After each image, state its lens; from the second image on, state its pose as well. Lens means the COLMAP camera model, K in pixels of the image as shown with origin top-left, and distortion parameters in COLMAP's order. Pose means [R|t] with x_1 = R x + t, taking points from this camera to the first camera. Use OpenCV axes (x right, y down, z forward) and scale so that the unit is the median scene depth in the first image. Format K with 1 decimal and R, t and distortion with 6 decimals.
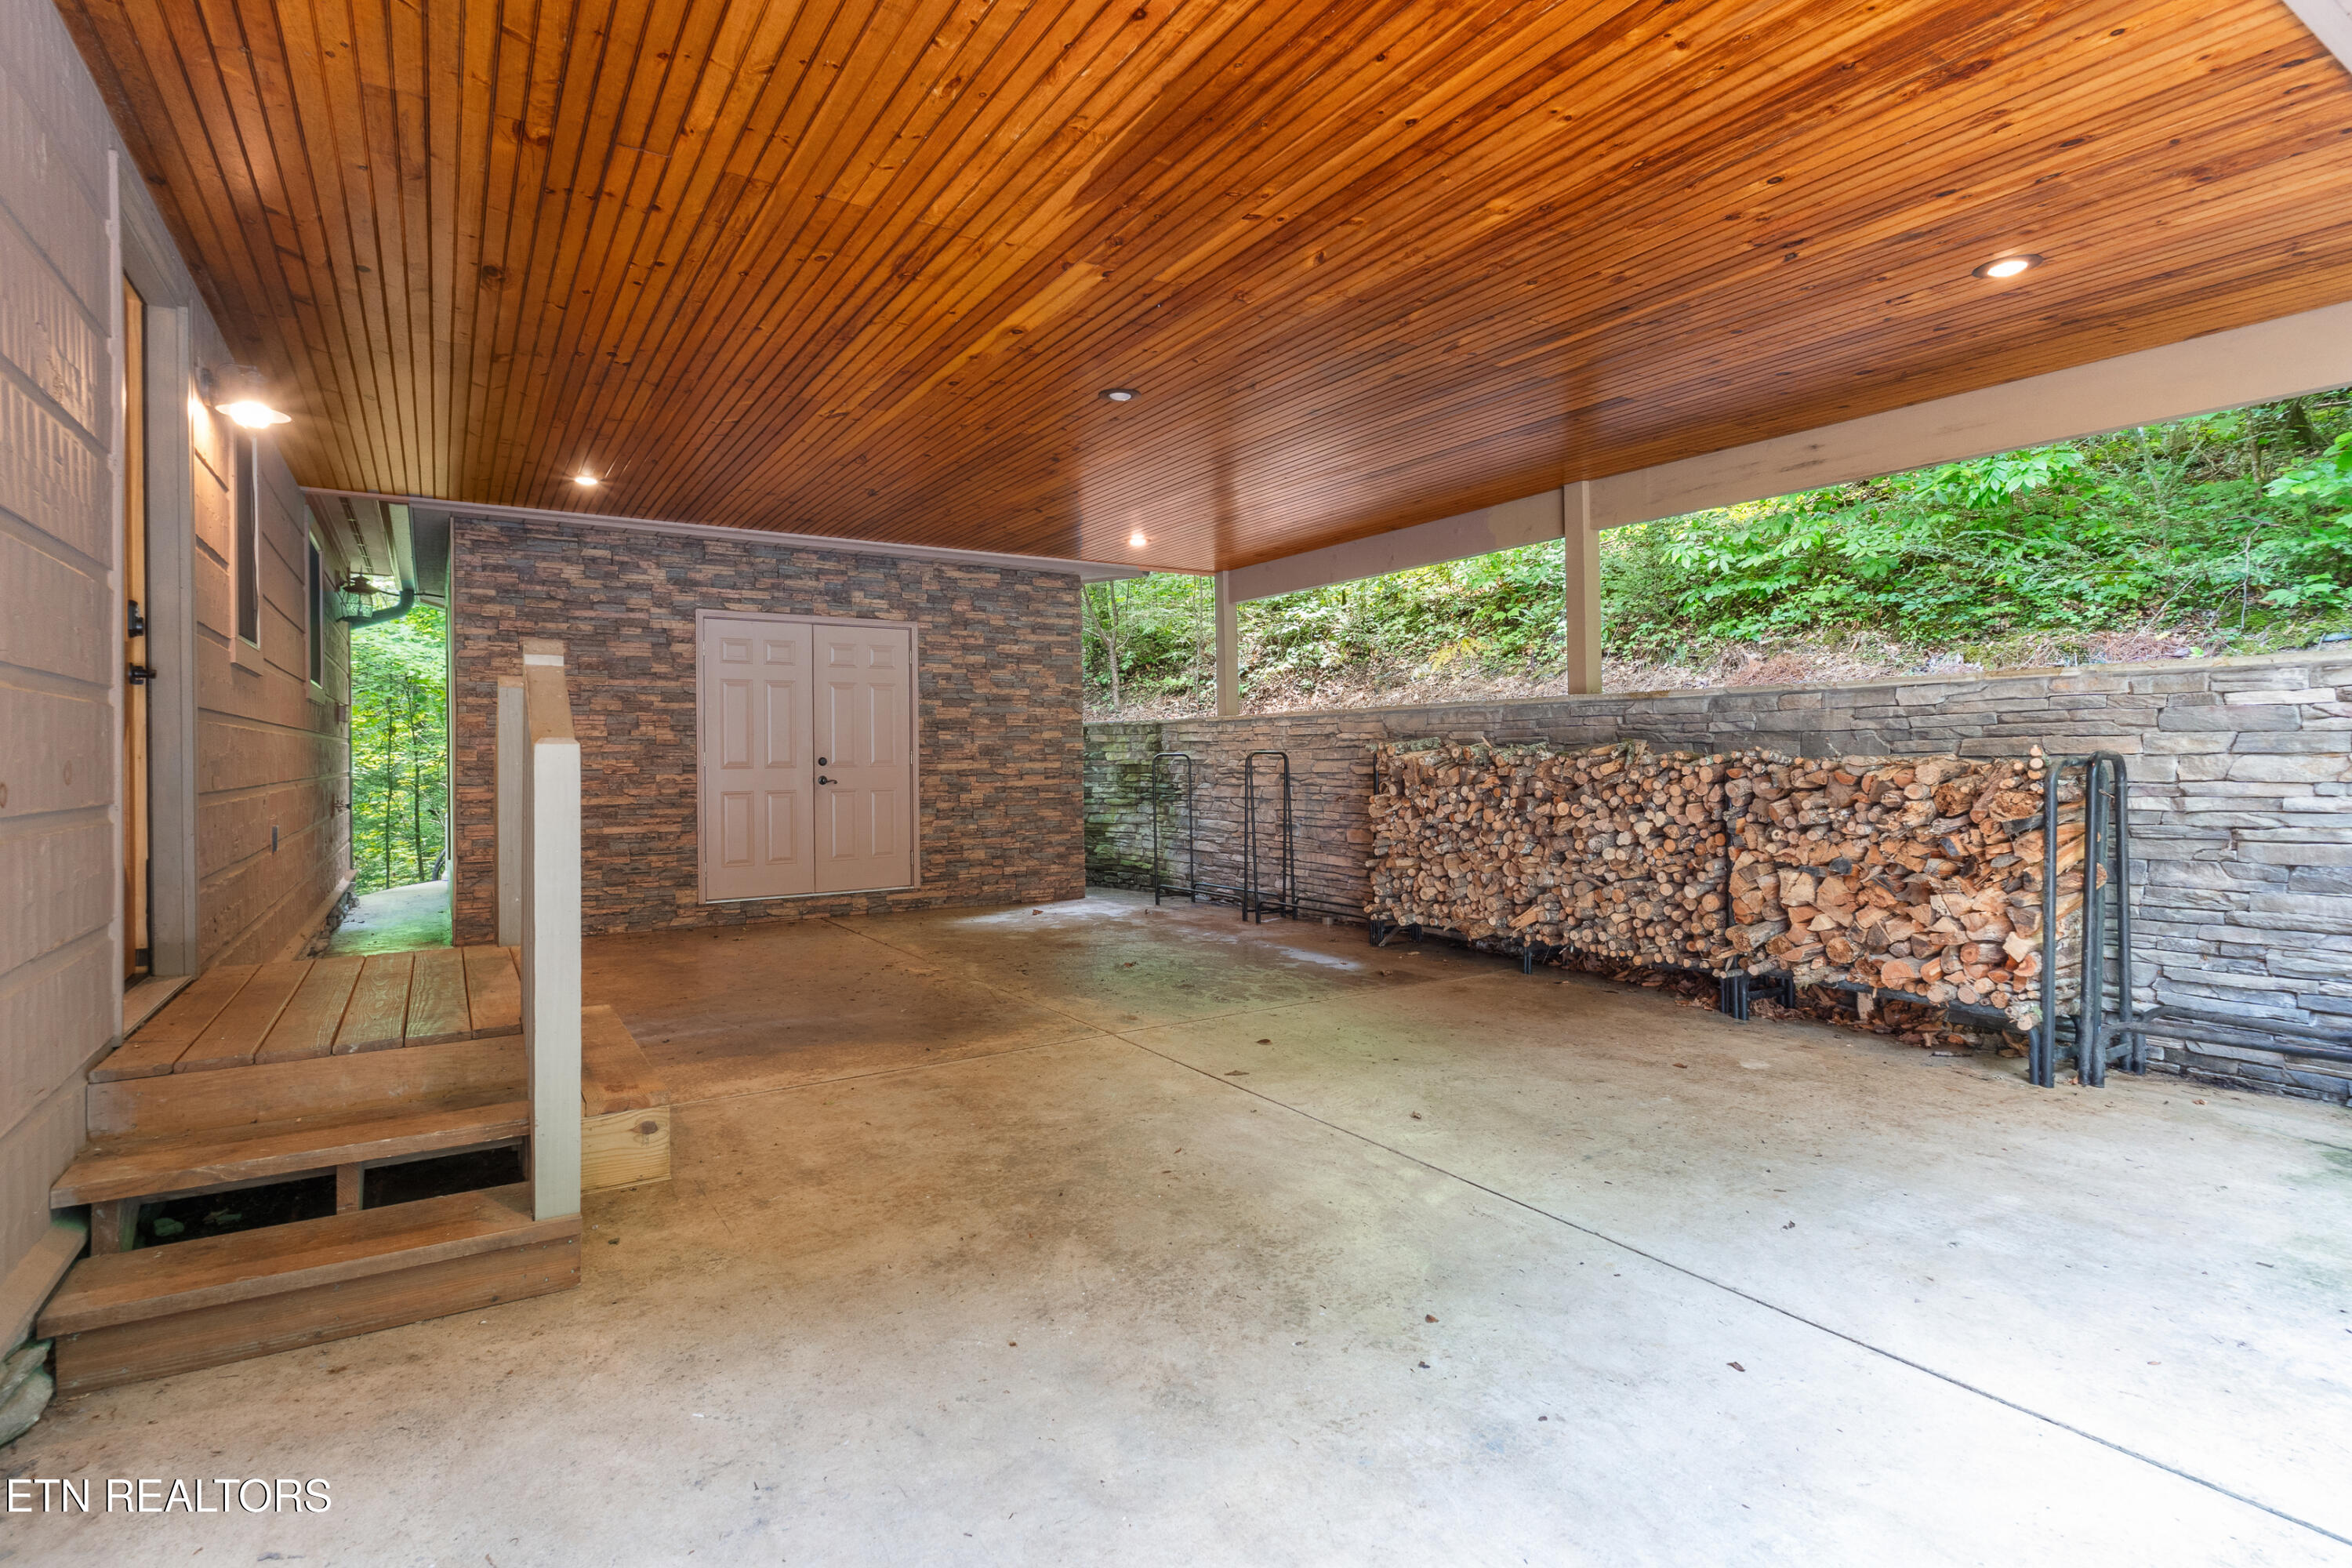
lens RADIAL K [[1172.2, 0, 1182.1], [0, 1172.2, 760.8], [0, 0, 1]] dist [-0.008298, -0.000503]
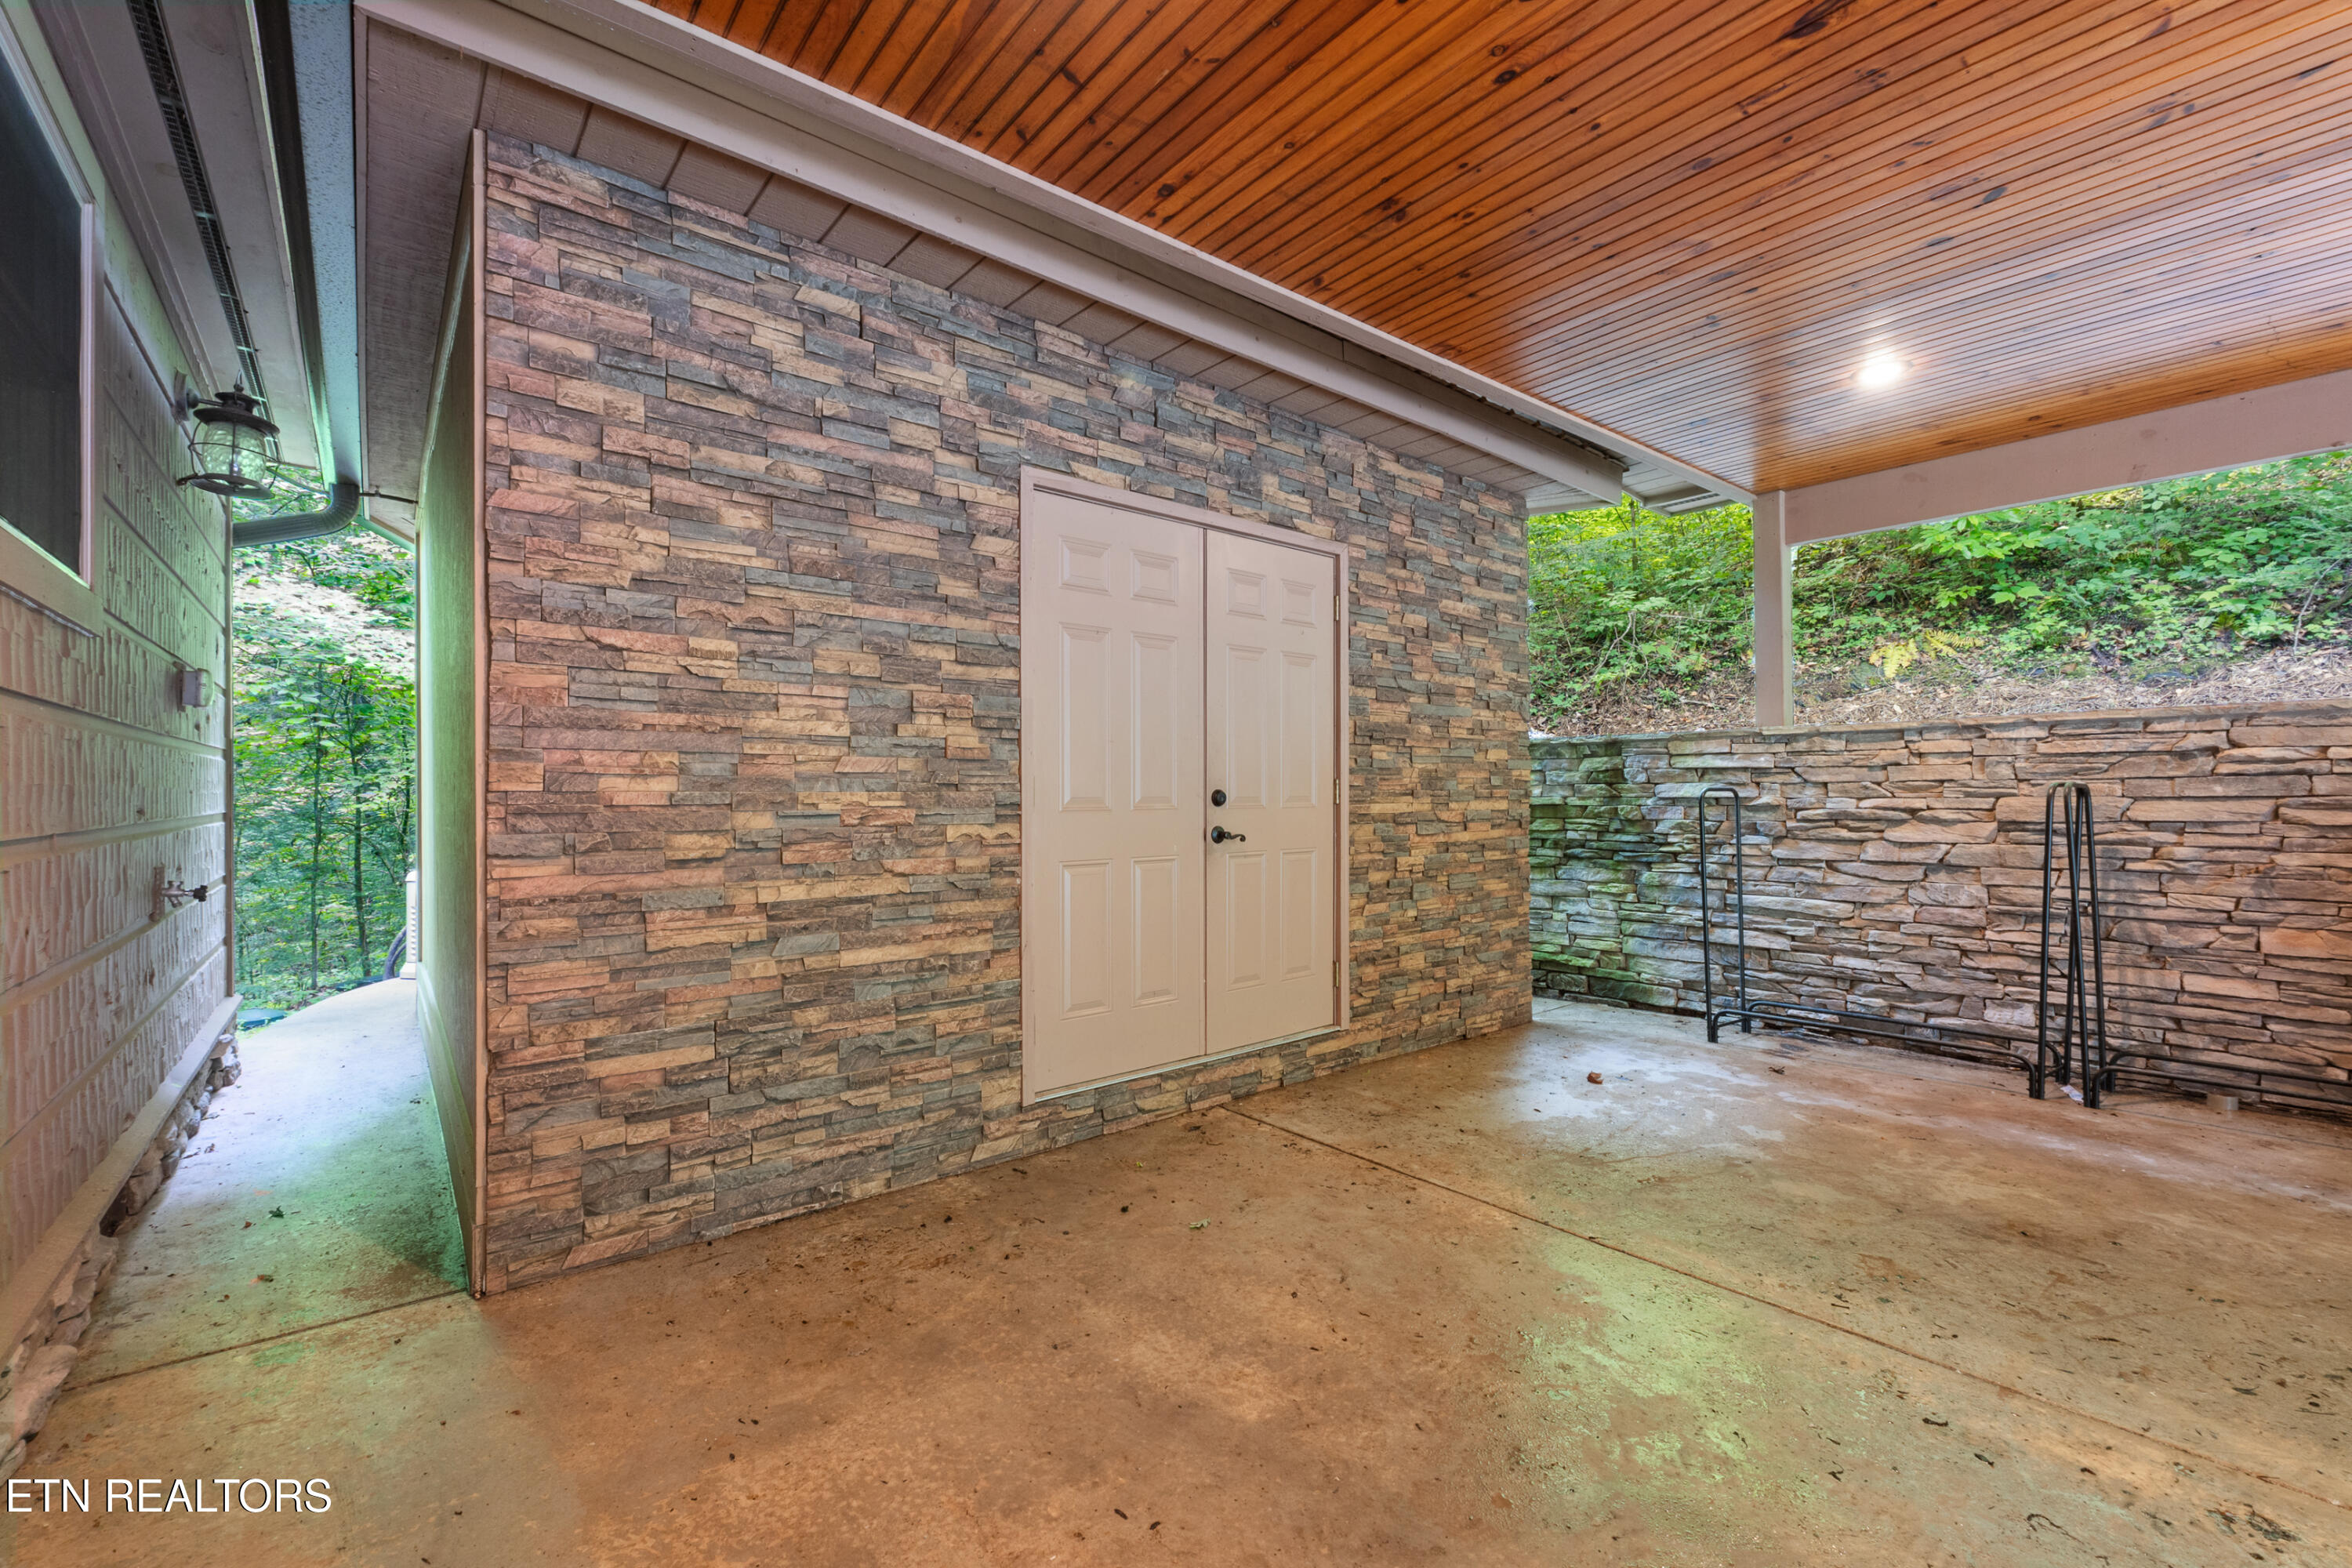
lens RADIAL K [[1017.8, 0, 1179.9], [0, 1017.8, 798.4], [0, 0, 1]] dist [-0.007278, 0.000127]
pose [[0.994646, 0.004156, 0.103253, -0.383323], [-0.004037, 0.999991, -0.001367, 0.001575], [-0.103258, 0.000943, 0.994654, 0.579184]]
